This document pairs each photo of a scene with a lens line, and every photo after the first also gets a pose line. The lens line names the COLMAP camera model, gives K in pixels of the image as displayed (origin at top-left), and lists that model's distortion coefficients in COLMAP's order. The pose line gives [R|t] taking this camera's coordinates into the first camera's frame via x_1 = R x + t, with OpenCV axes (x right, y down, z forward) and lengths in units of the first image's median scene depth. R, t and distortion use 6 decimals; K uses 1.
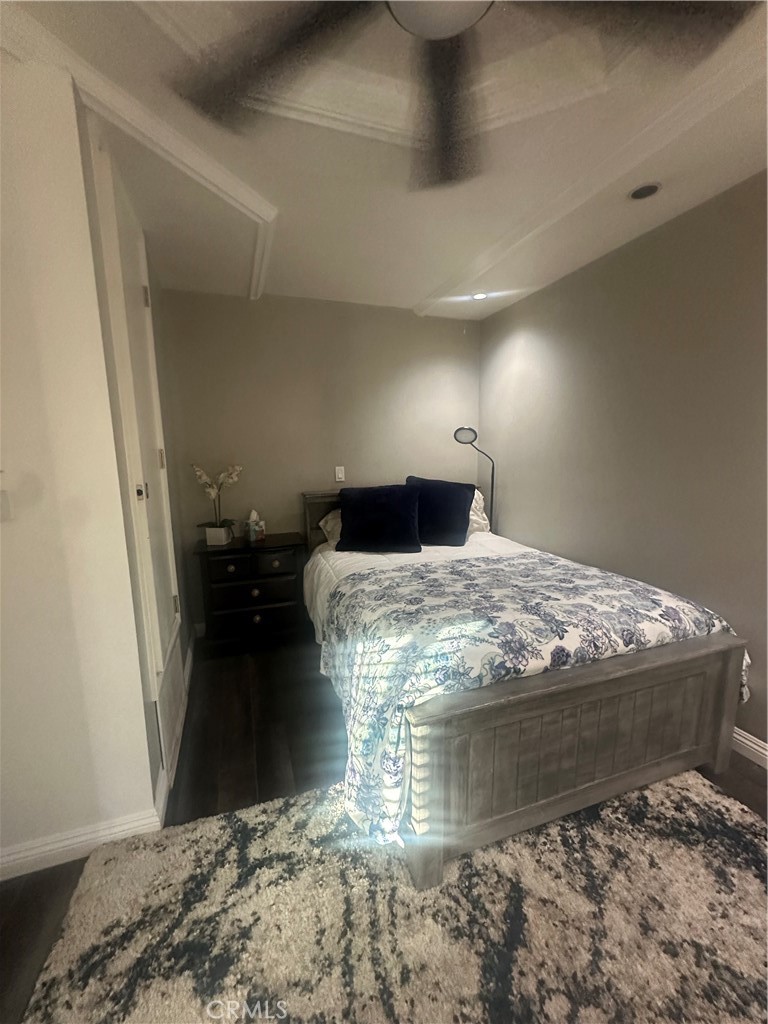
lens RADIAL K [[411.5, 0, 384.0], [0, 411.5, 512.0], [0, 0, 1]] dist [-0.010313, 0.000058]
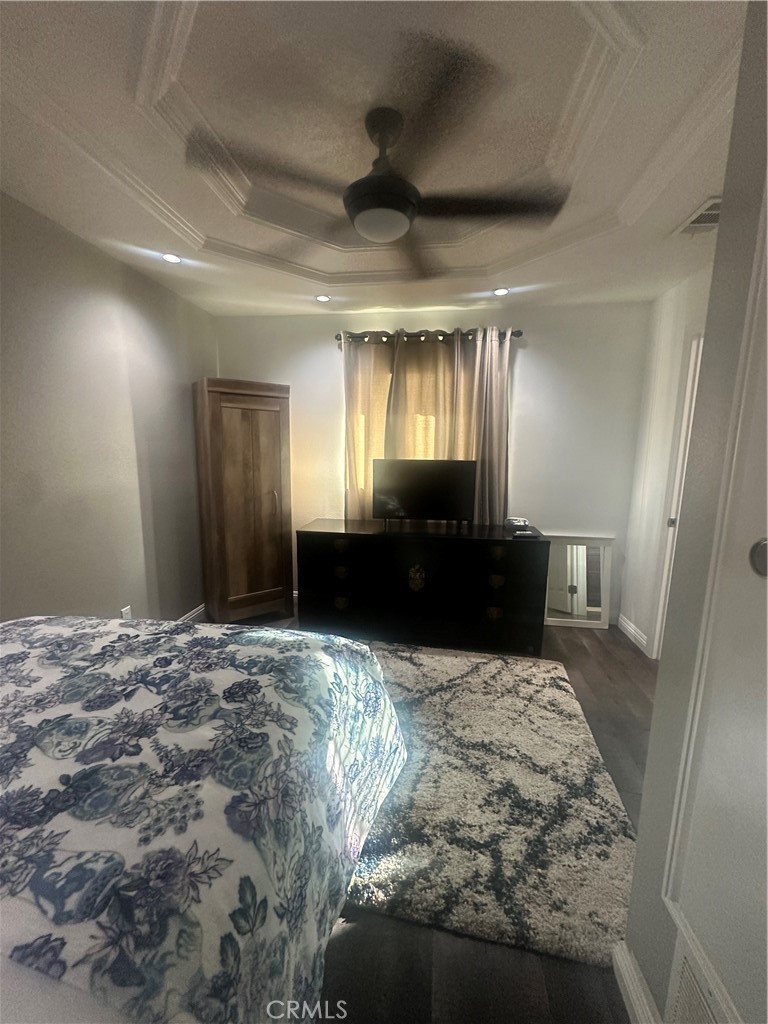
lens RADIAL K [[411.5, 0, 384.0], [0, 411.5, 512.0], [0, 0, 1]] dist [-0.010313, 0.000058]
pose [[-0.886311, -0.069499, 0.457845, -0.417633], [0.070649, 0.956809, 0.282003, -0.225992], [-0.457669, 0.282289, -0.843120, 1.446827]]
